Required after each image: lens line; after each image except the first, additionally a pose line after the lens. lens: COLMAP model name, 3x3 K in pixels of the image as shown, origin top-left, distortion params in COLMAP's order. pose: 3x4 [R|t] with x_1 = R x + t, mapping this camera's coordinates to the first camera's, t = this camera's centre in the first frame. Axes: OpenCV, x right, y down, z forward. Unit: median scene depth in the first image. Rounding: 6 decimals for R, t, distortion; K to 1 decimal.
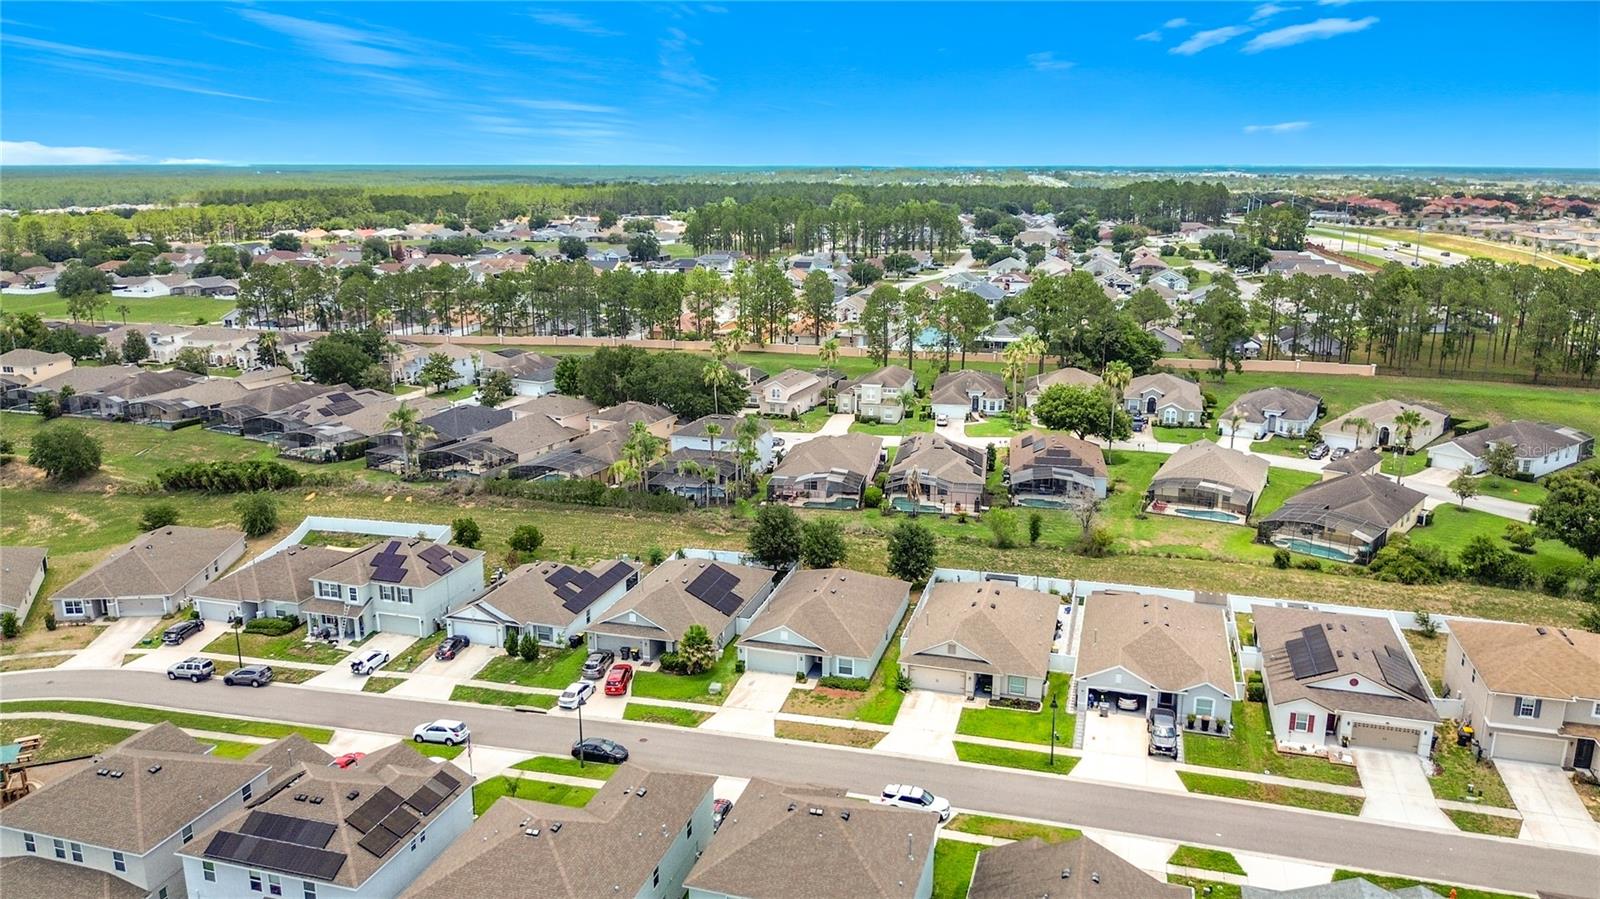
lens RADIAL K [[1201.4, 0, 800.2], [0, 1201.4, 395.9], [0, 0, 1]] dist [0.075101, -0.097422]
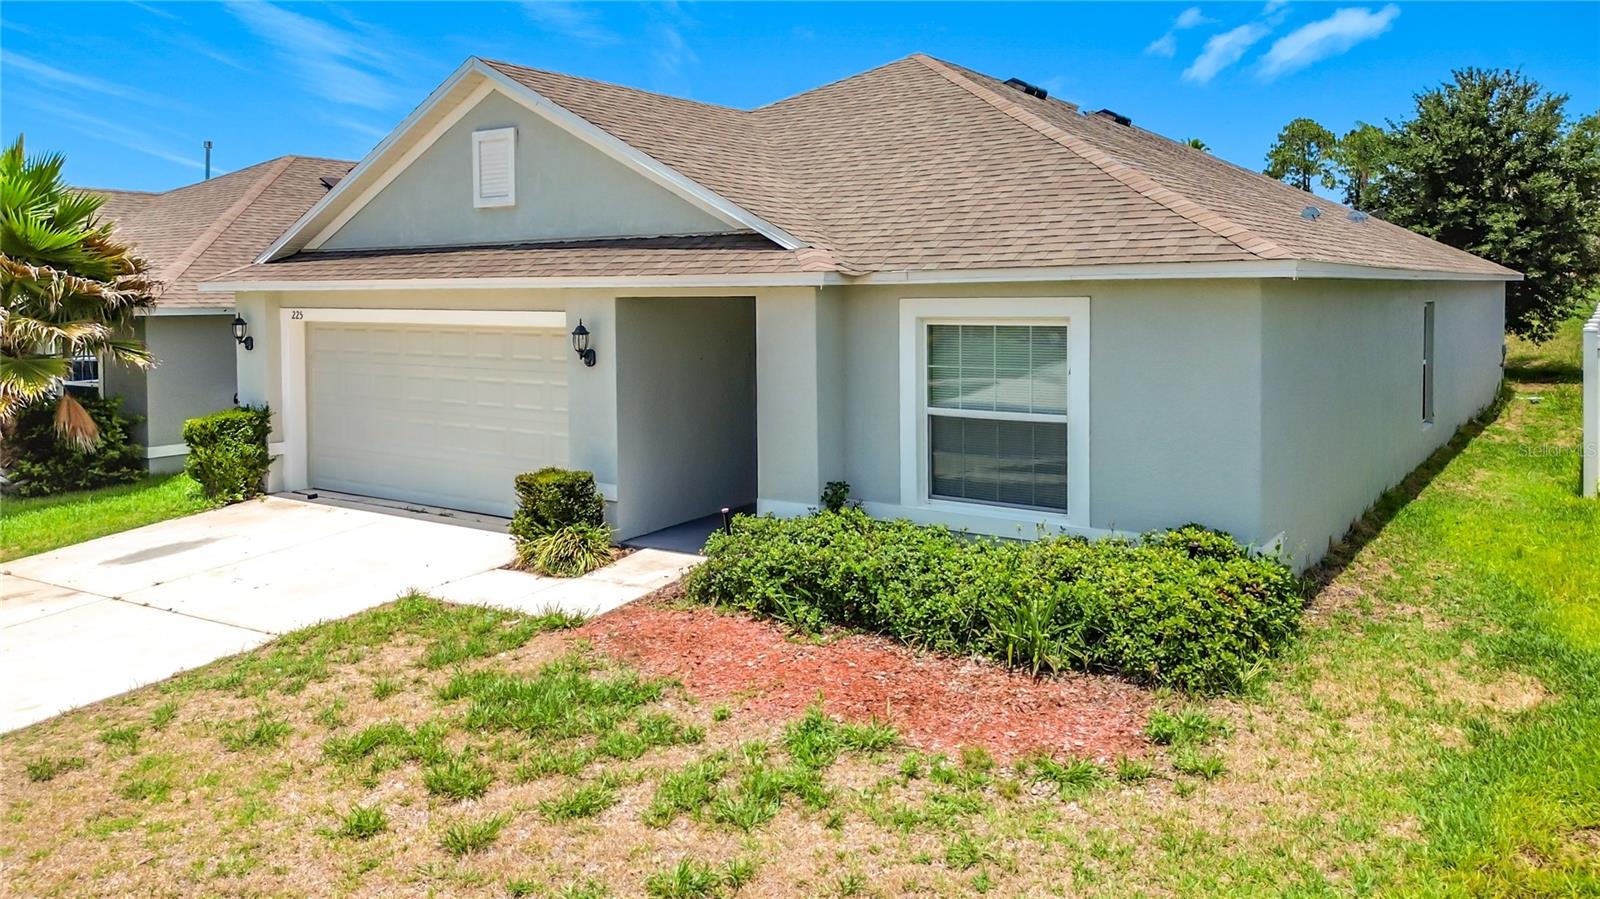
lens RADIAL K [[1190.2, 0, 800.8], [0, 1190.2, 362.3], [0, 0, 1]] dist [0.045522, -0.001465]
pose [[0.949952, 0.013370, -0.312110, 0.051361], [-0.055033, 0.990621, -0.125064, 0.232707], [0.307510, 0.135981, 0.941778, 0.913843]]
